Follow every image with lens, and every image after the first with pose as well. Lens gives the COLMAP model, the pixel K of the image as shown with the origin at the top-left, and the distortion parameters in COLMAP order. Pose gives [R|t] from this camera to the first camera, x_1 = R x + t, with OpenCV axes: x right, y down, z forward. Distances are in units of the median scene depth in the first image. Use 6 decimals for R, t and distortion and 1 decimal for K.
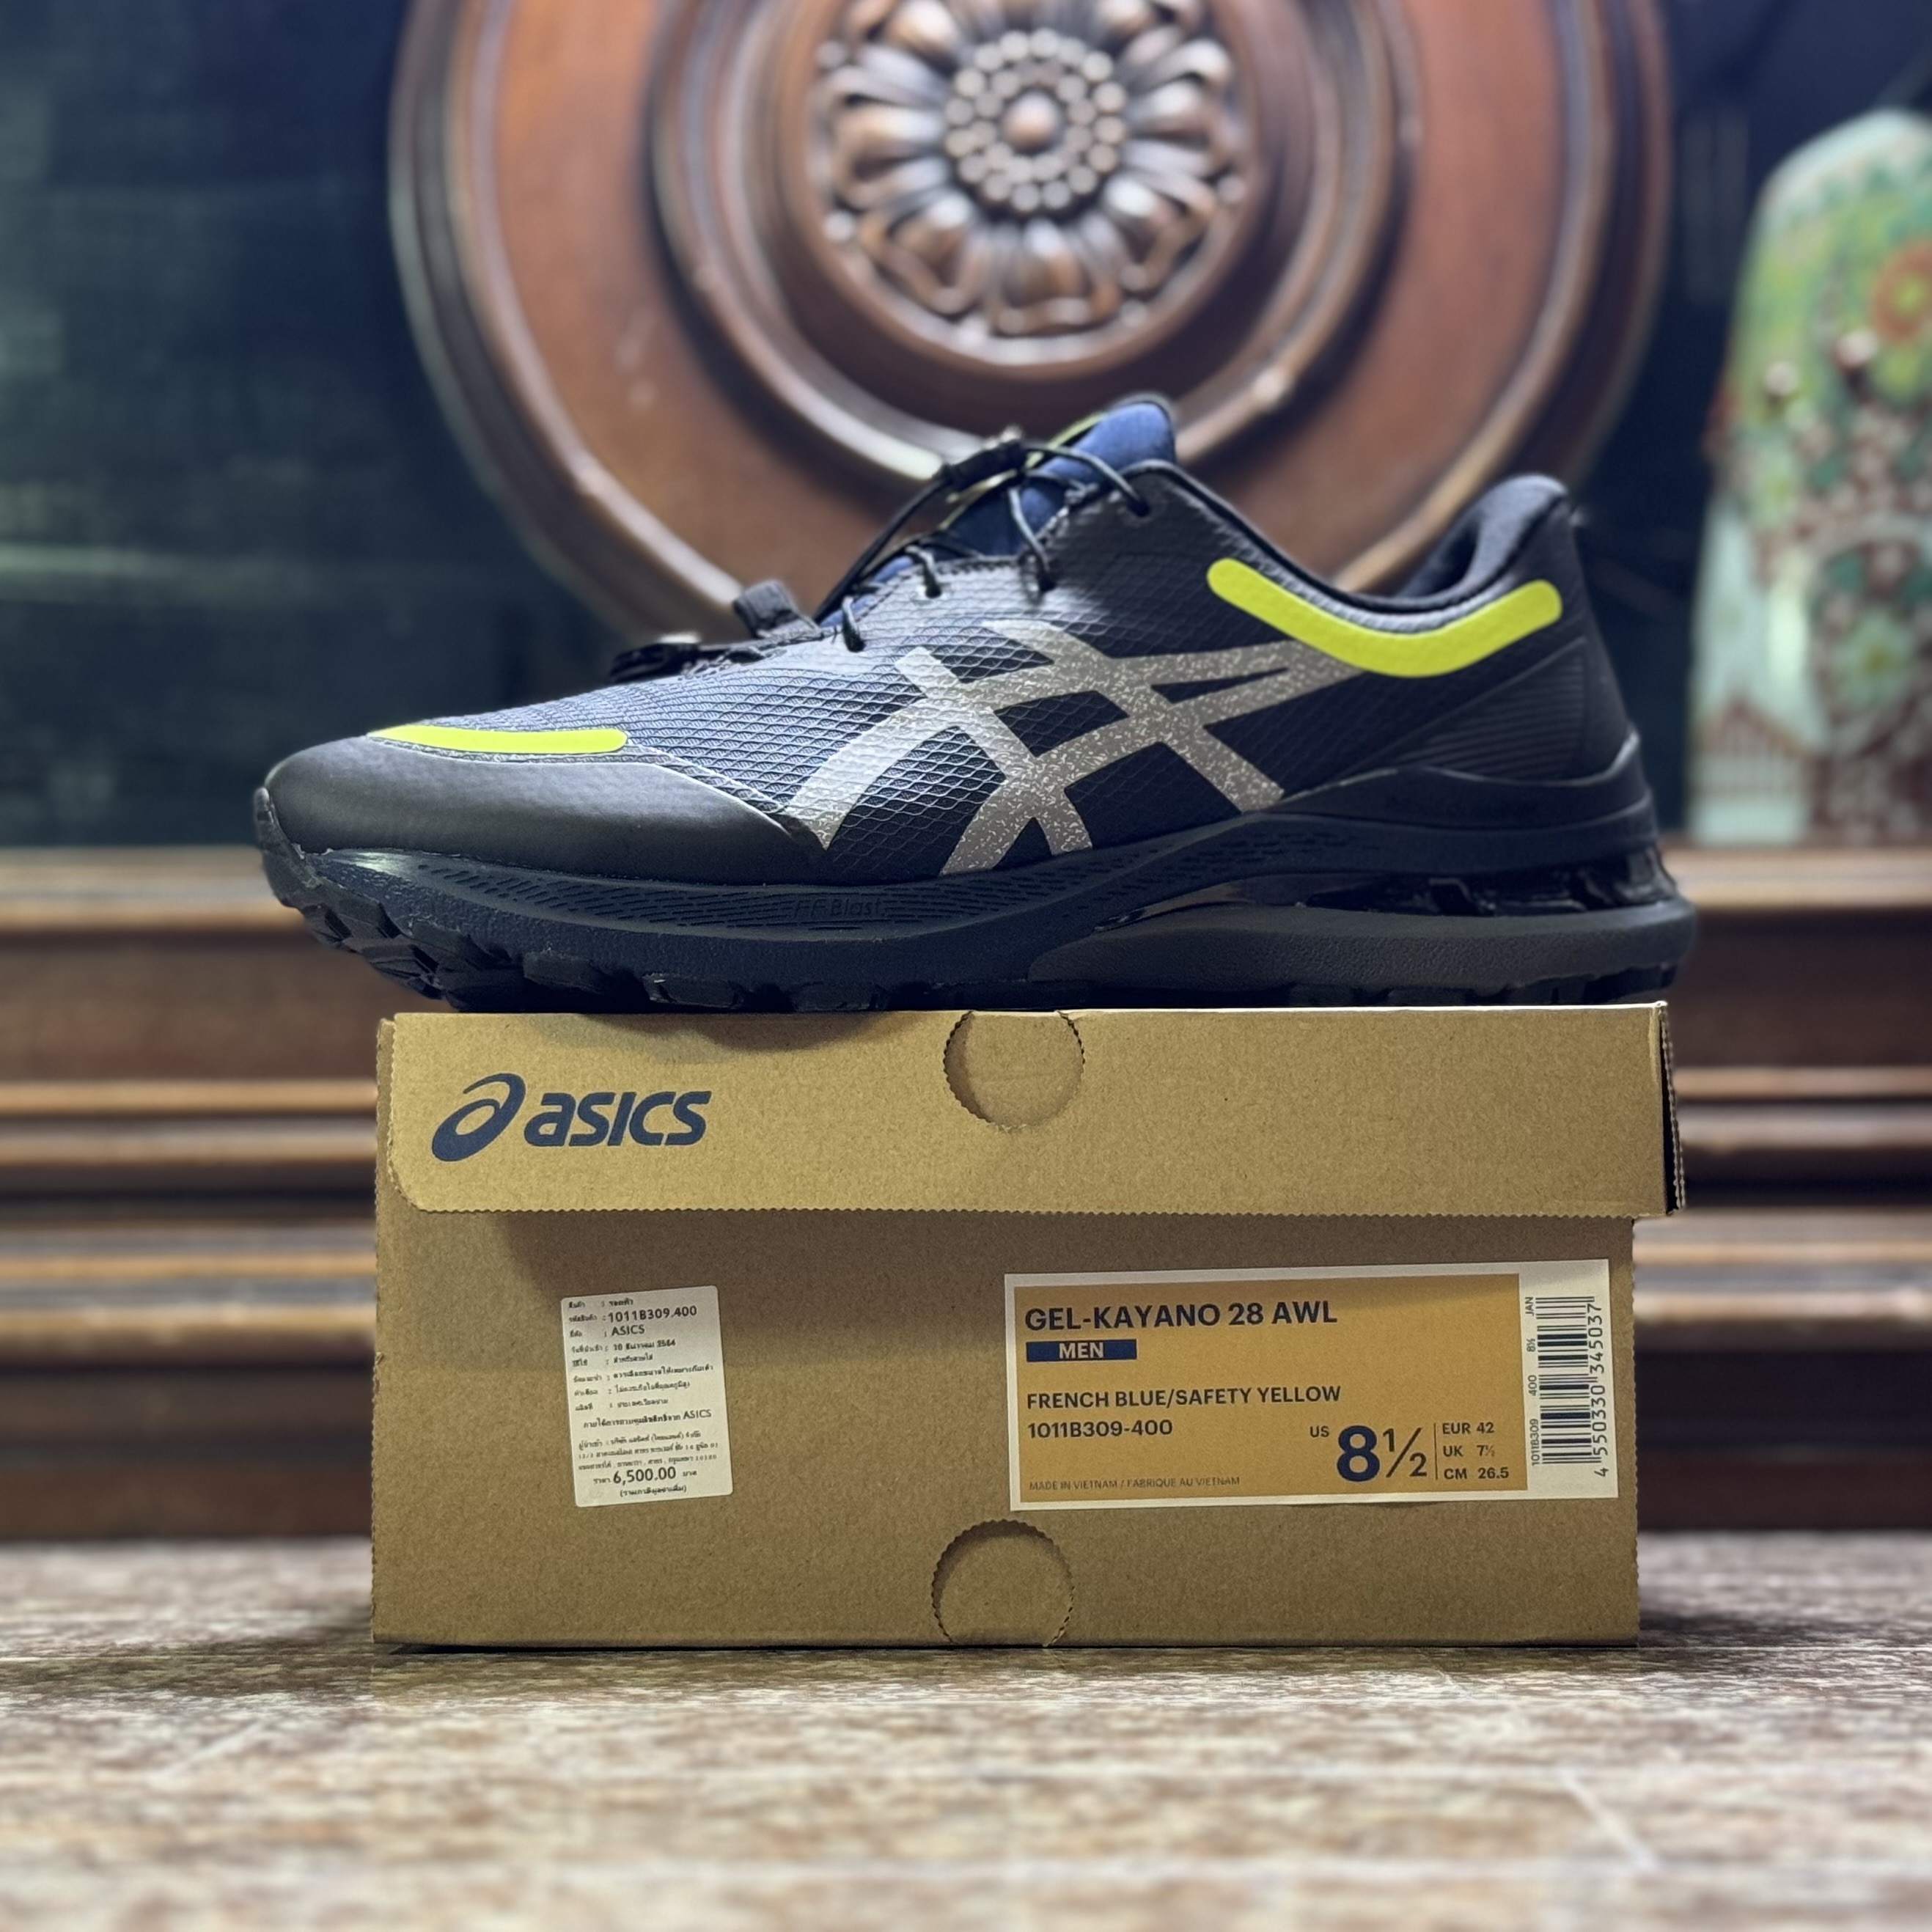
lens RADIAL K [[4037.9, 0, 951.3], [0, 4037.9, 1001.3], [0, 0, 1]] dist [0.103461, 0.010653]
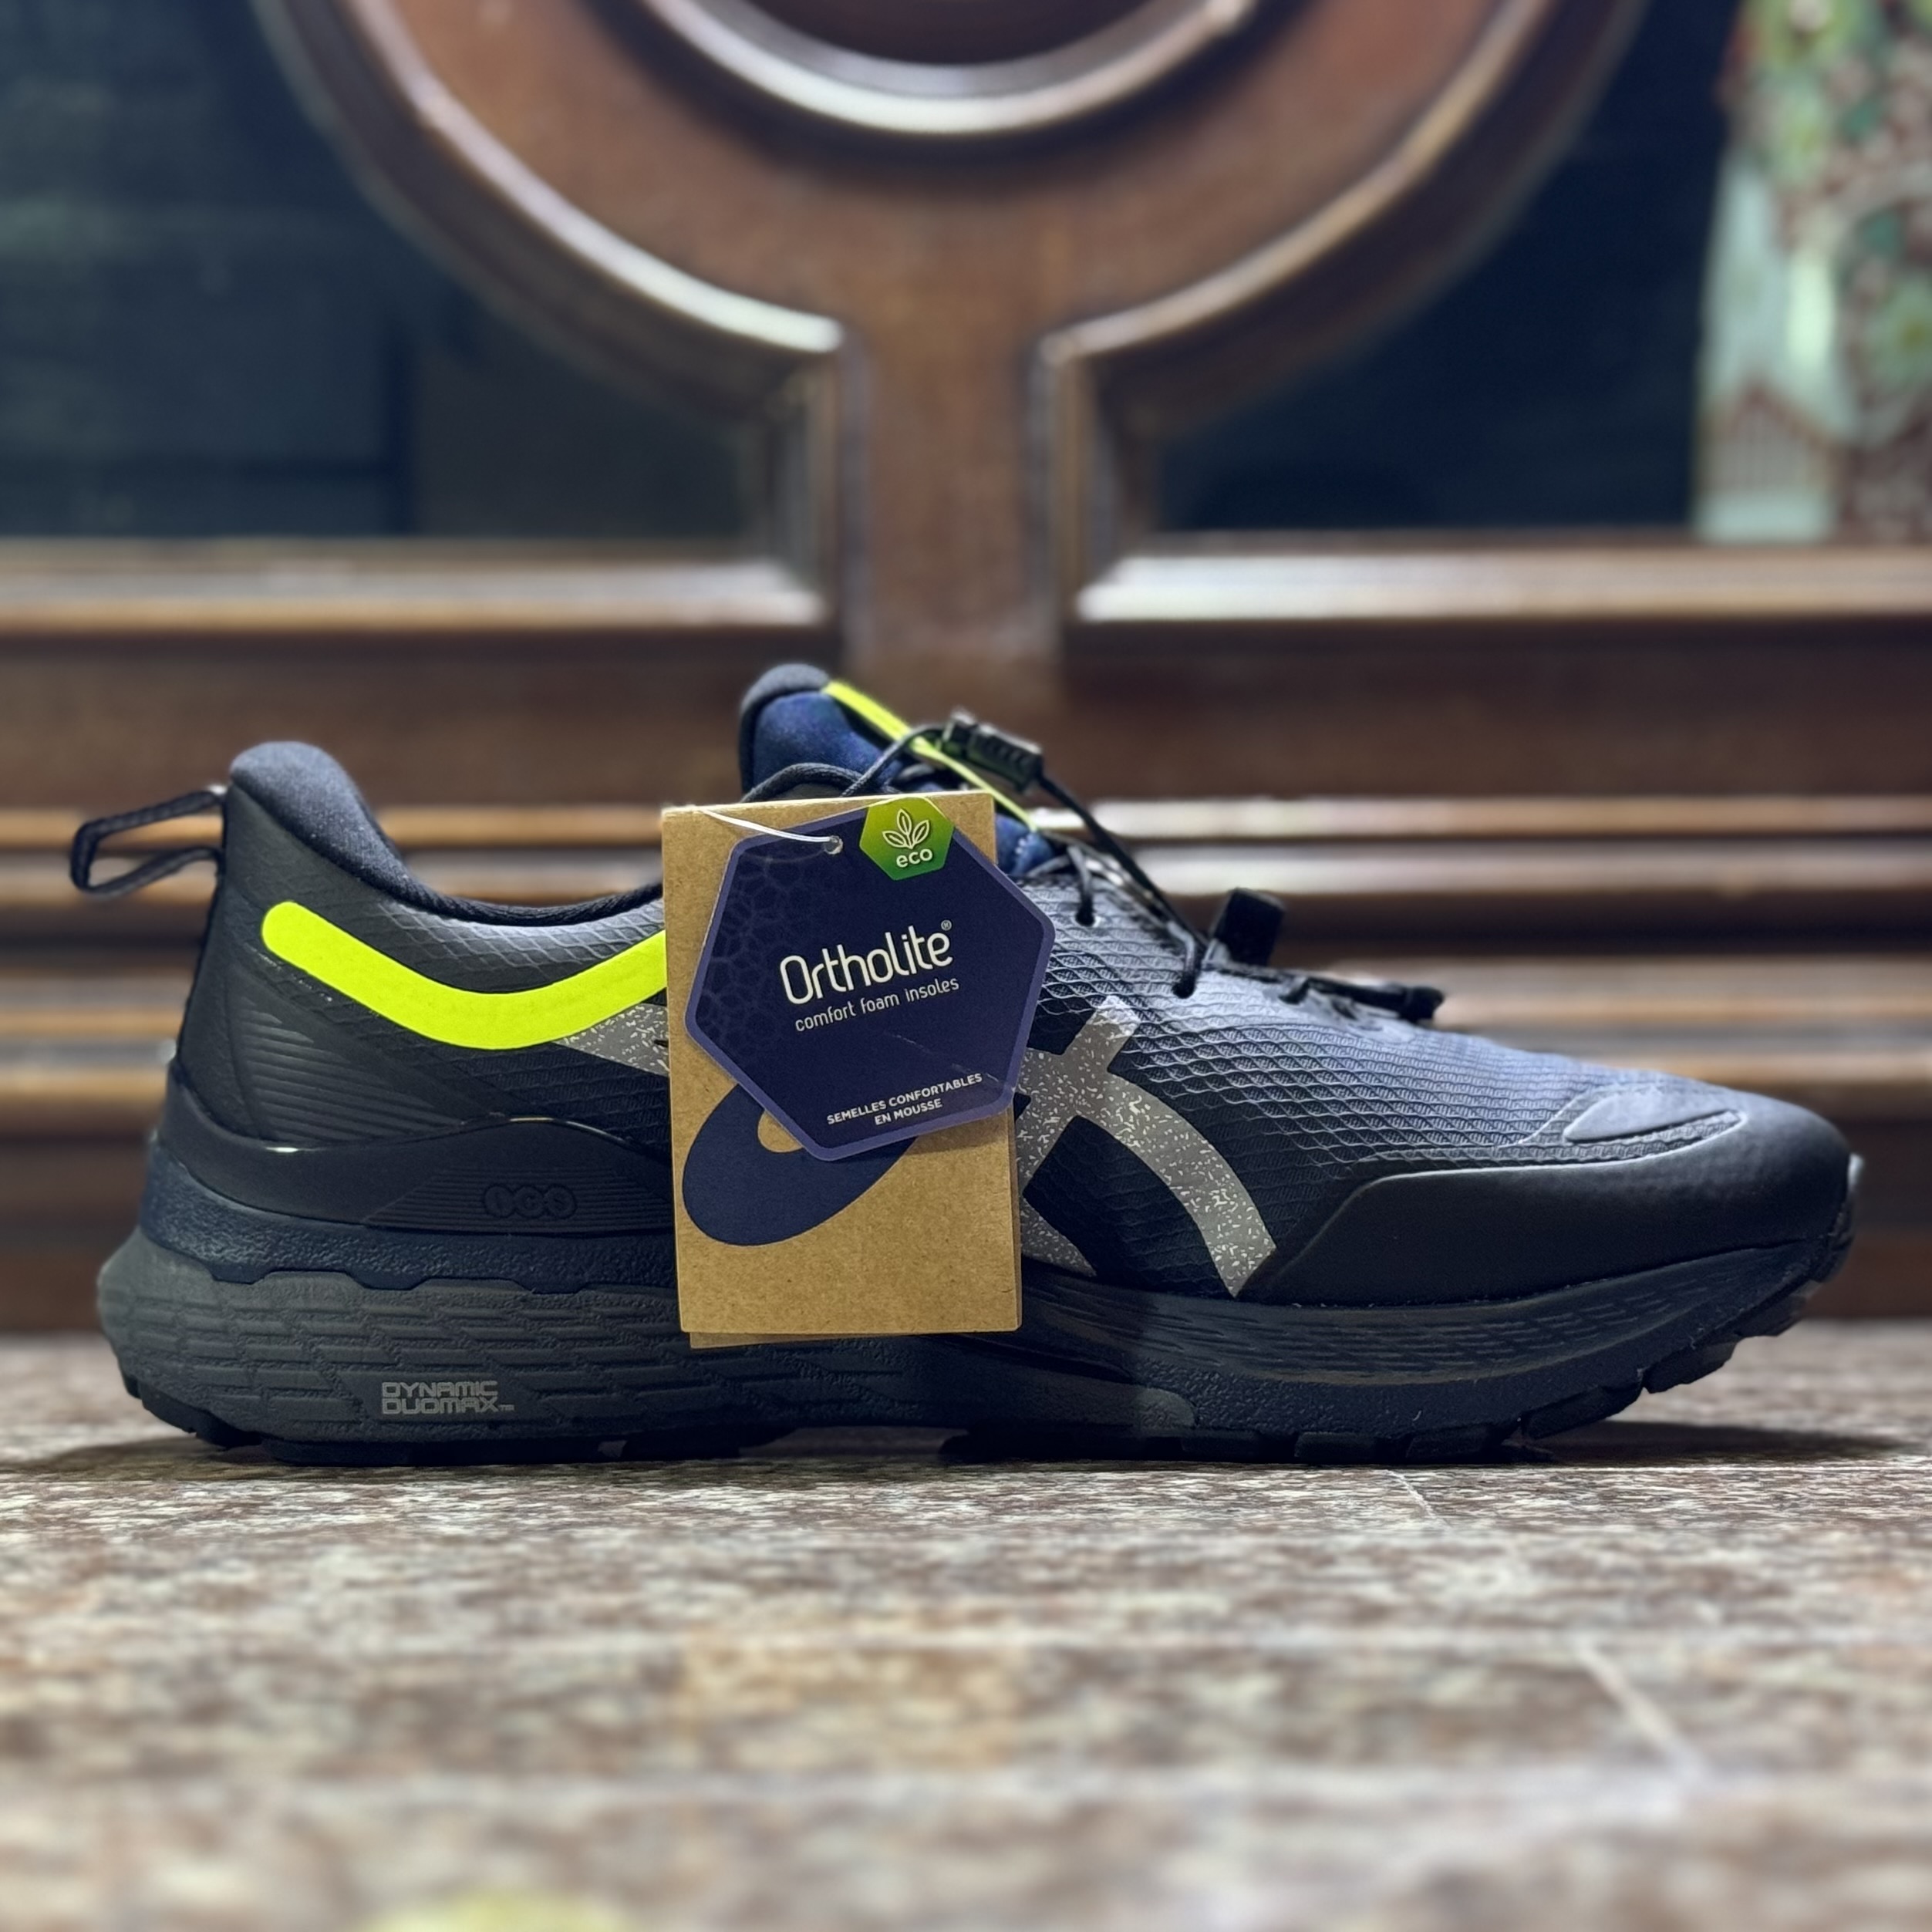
lens RADIAL K [[4045.5, 0, 996.0], [0, 4045.5, 1031.2], [0, 0, 1]] dist [0.095821, 0.034587]
pose [[0.999751, -0.000244, 0.022325, 0.015433], [-0.001192, 0.997930, 0.064303, 0.015697], [-0.022294, -0.064313, 0.997681, 0.185258]]
